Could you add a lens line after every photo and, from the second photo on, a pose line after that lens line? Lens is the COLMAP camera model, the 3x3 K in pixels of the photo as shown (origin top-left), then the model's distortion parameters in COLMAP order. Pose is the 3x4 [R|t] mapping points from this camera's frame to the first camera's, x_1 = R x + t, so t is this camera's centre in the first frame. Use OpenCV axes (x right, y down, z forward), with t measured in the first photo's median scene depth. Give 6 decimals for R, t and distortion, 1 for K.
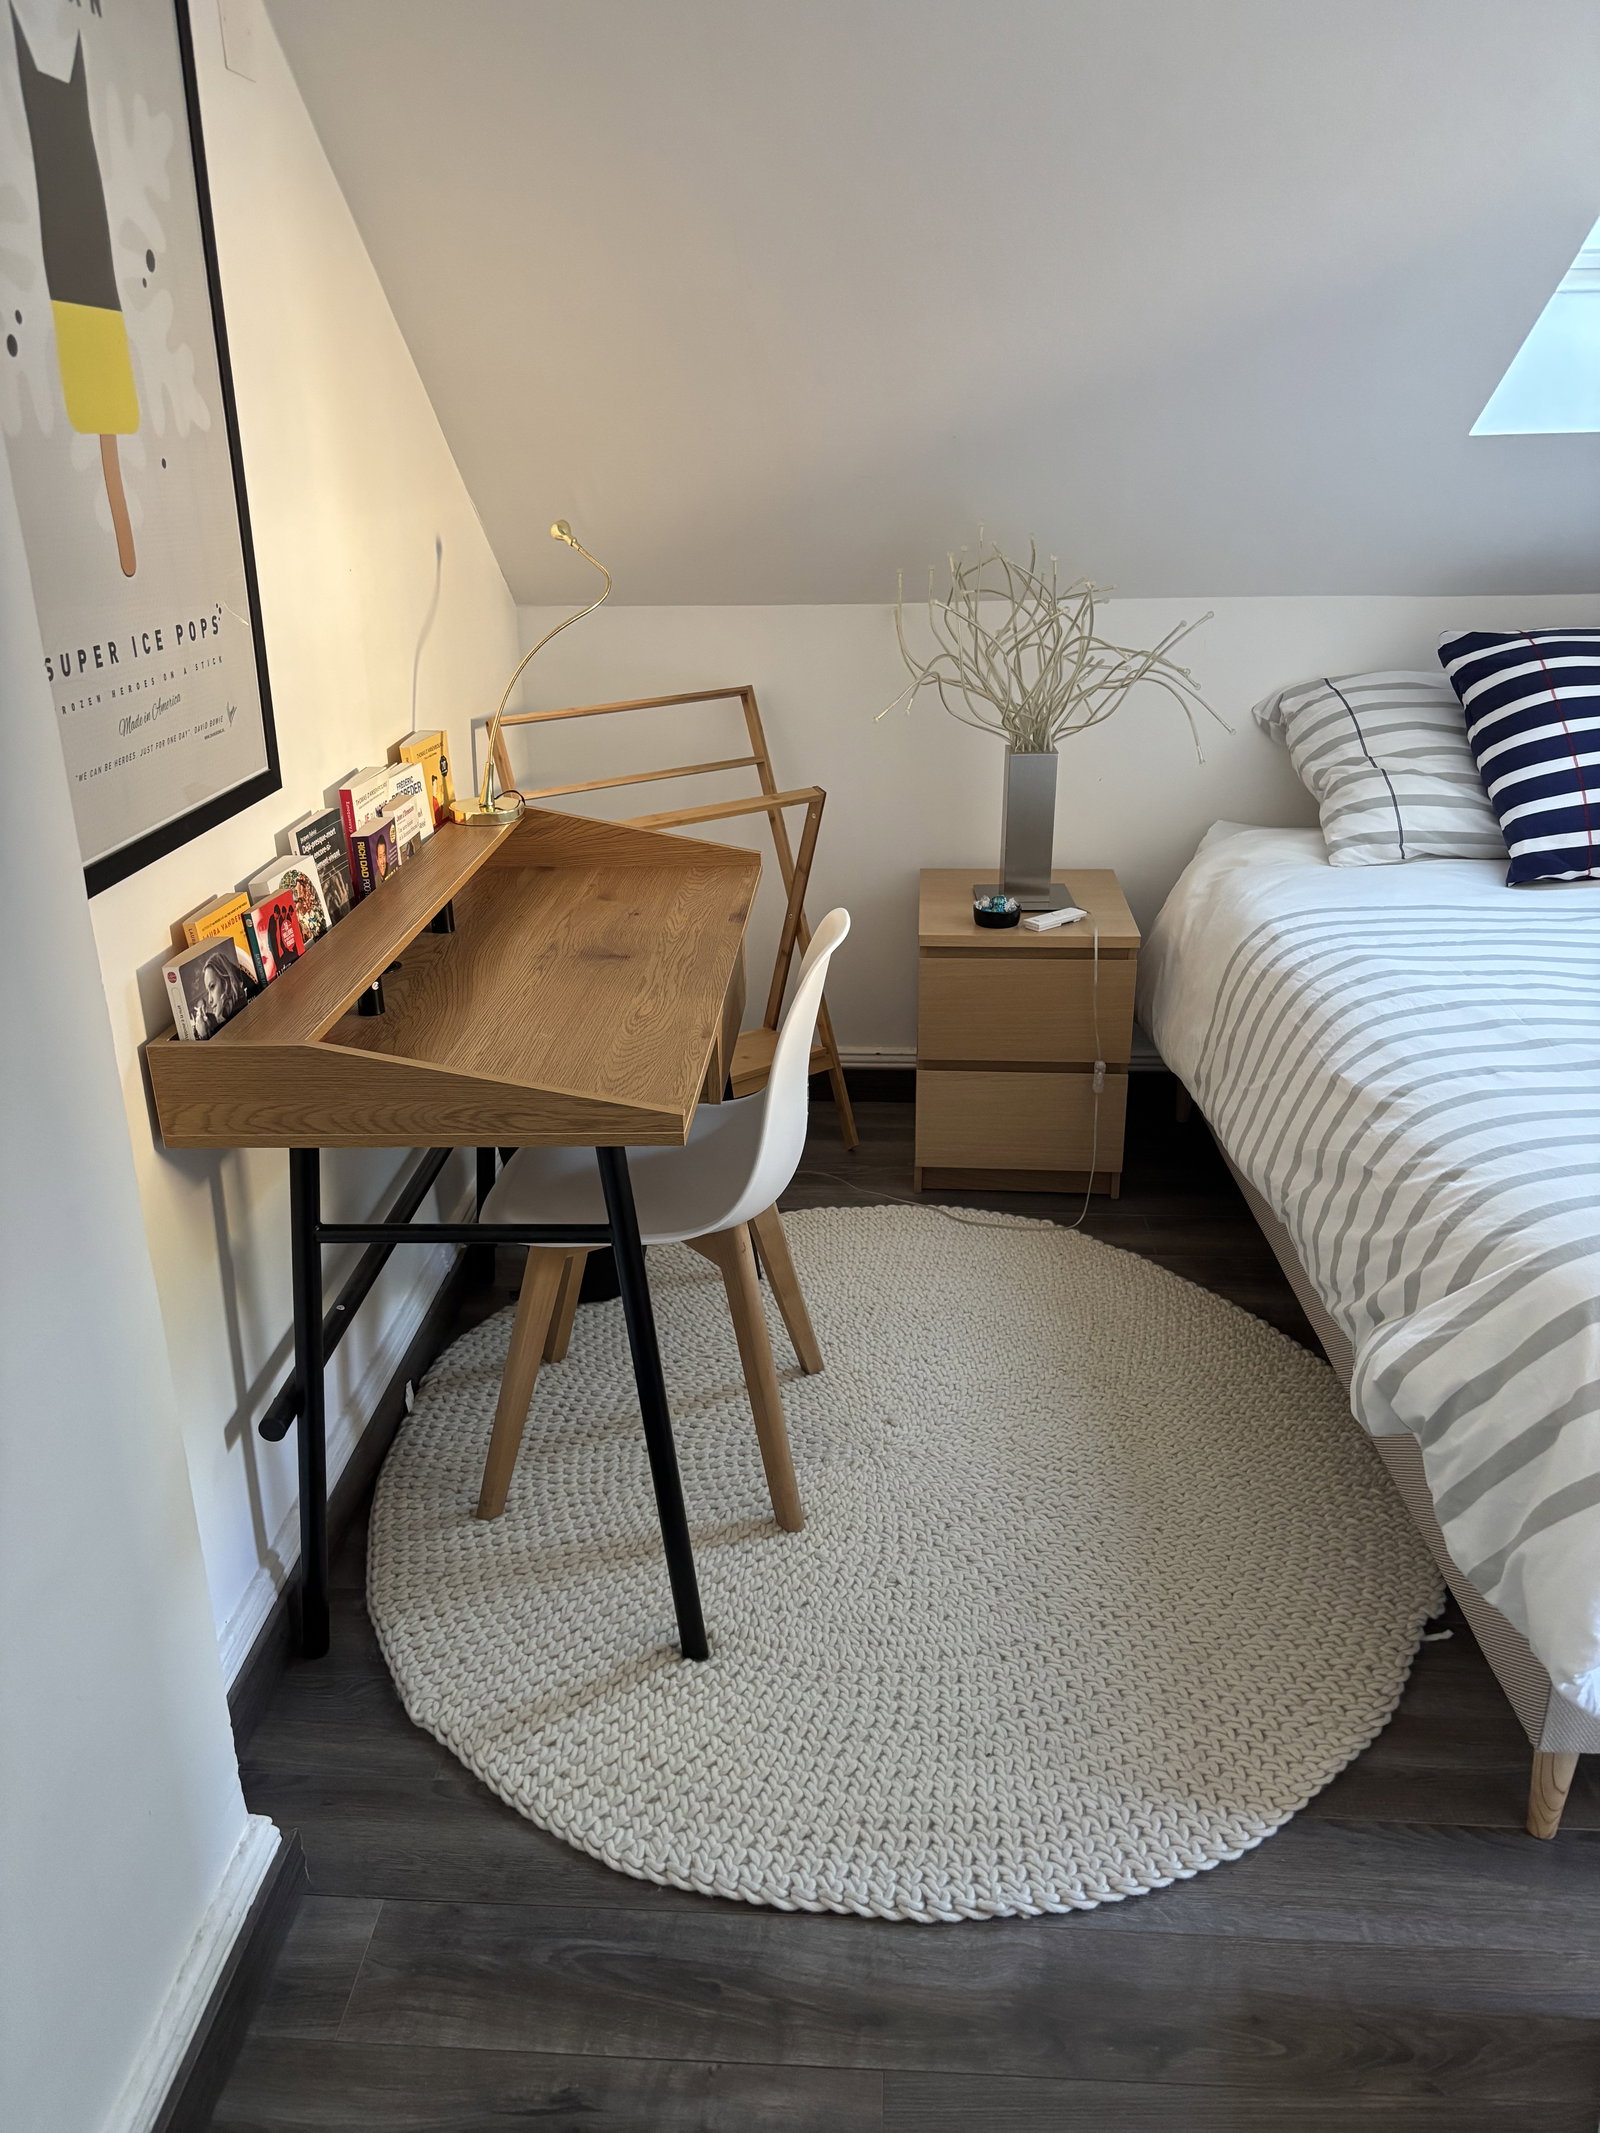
lens RADIAL K [[1597.4, 0, 794.0], [0, 1597.4, 1065.0], [0, 0, 1]] dist [0.041862, -0.044151]
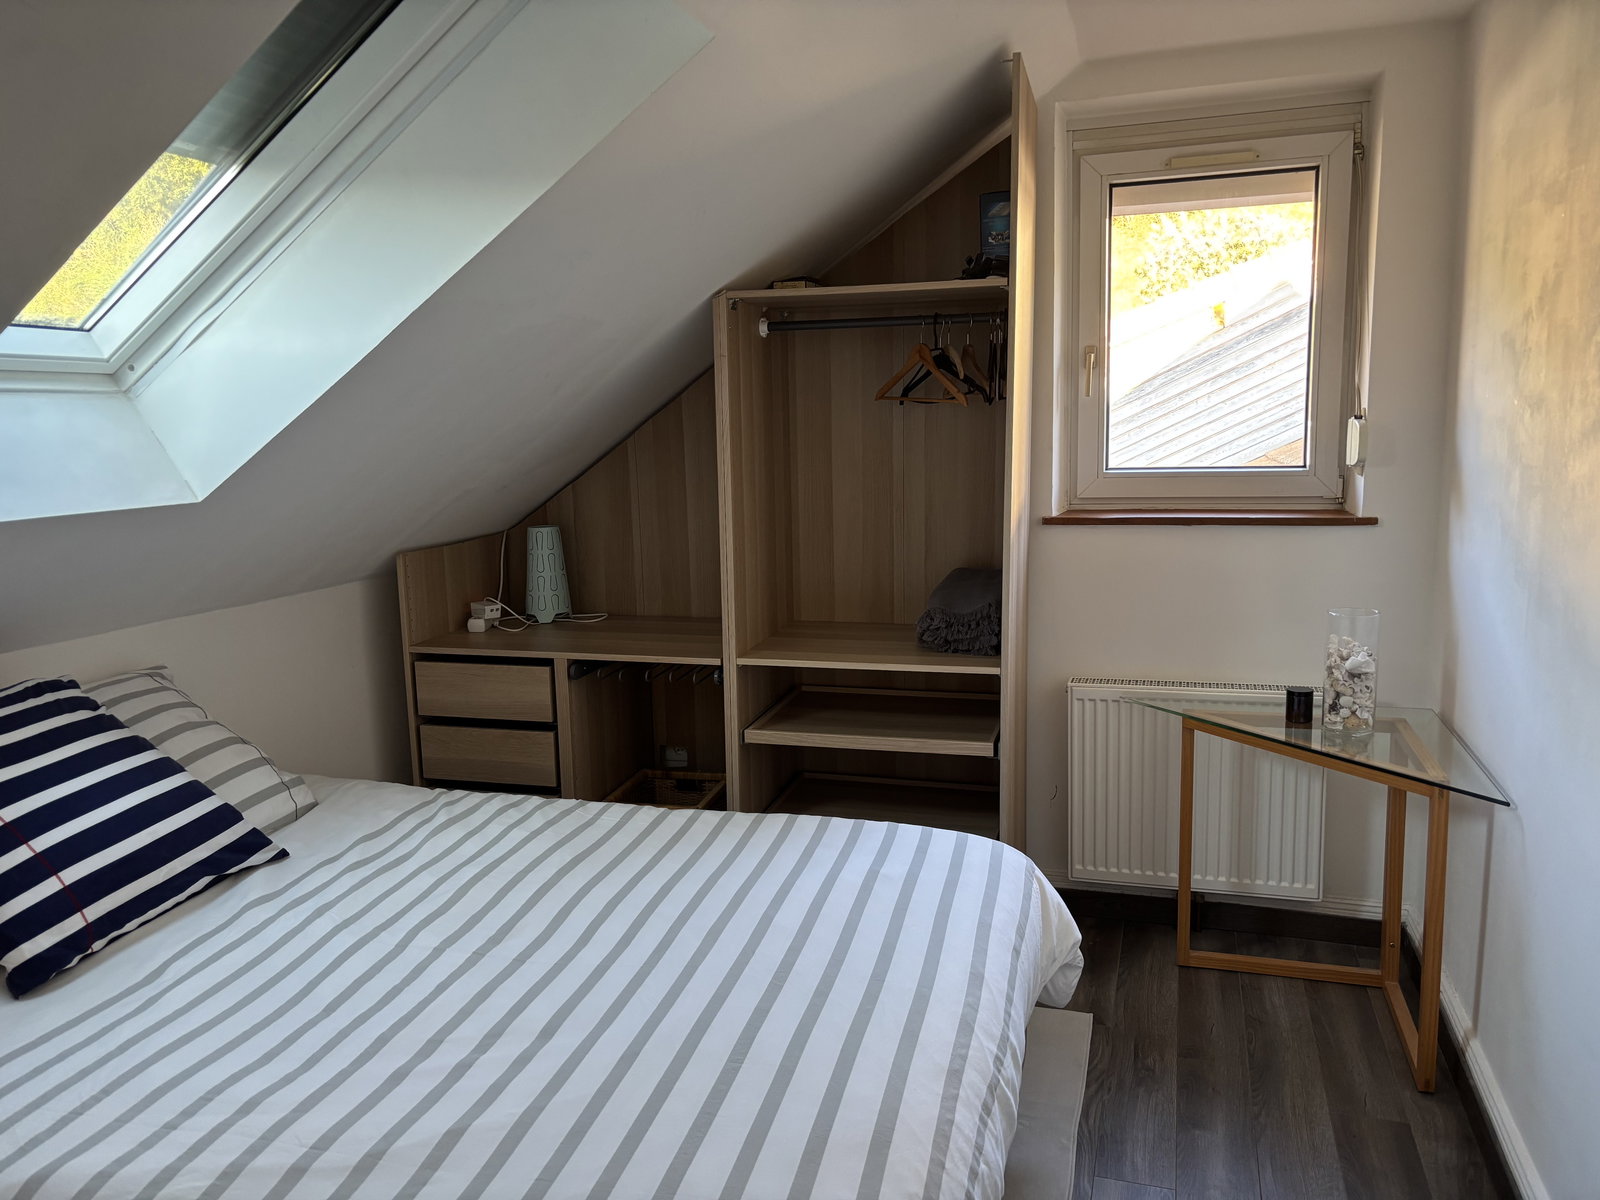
lens RADIAL K [[1198.2, 0, 790.2], [0, 1198.2, 605.1], [0, 0, 1]] dist [0.041862, -0.044151]
pose [[0.236276, -0.136646, 0.962030, -0.079183], [0.375521, 0.925981, 0.039297, -0.187904], [-0.896191, 0.351977, 0.270100, 0.365518]]
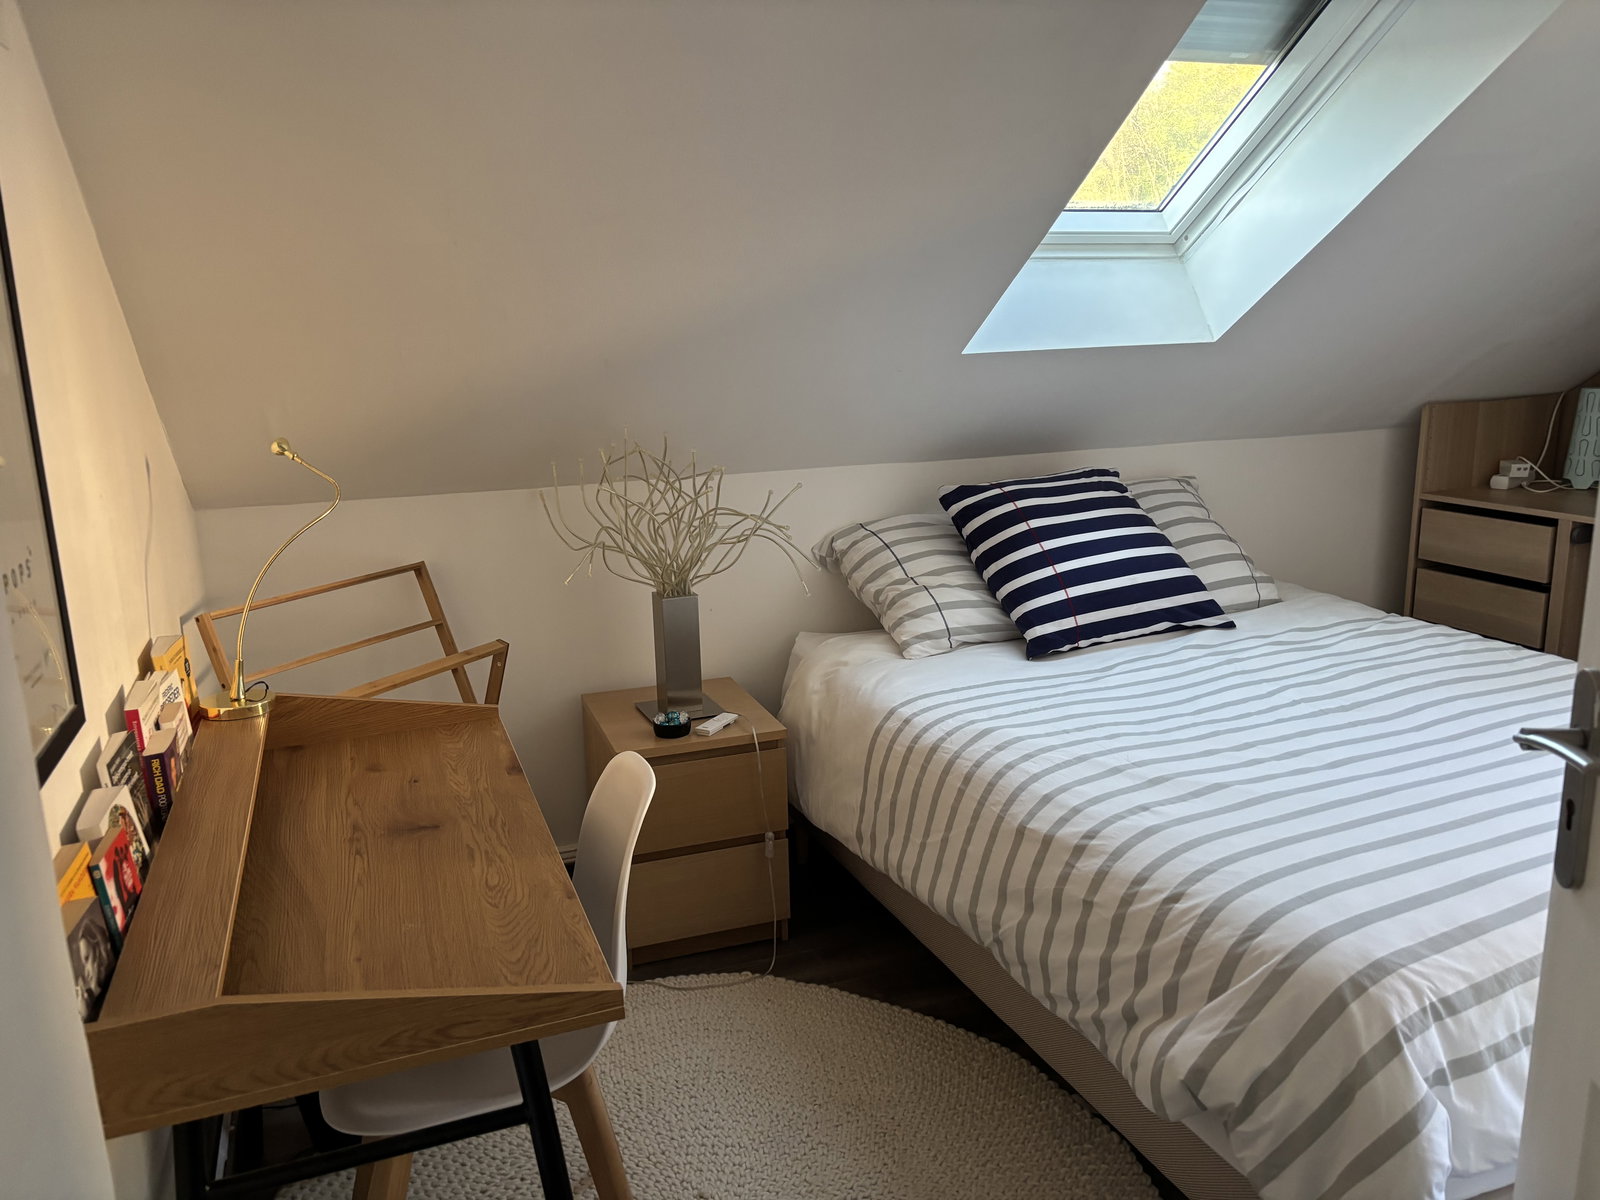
lens RADIAL K [[1198.2, 0, 794.3], [0, 1198.2, 606.9], [0, 0, 1]] dist [0.041862, -0.044151]
pose [[0.914459, -0.098797, 0.392434, -0.156393], [0.160012, 0.978989, -0.126399, -0.059447], [-0.371701, 0.178381, 0.911054, 0.118723]]
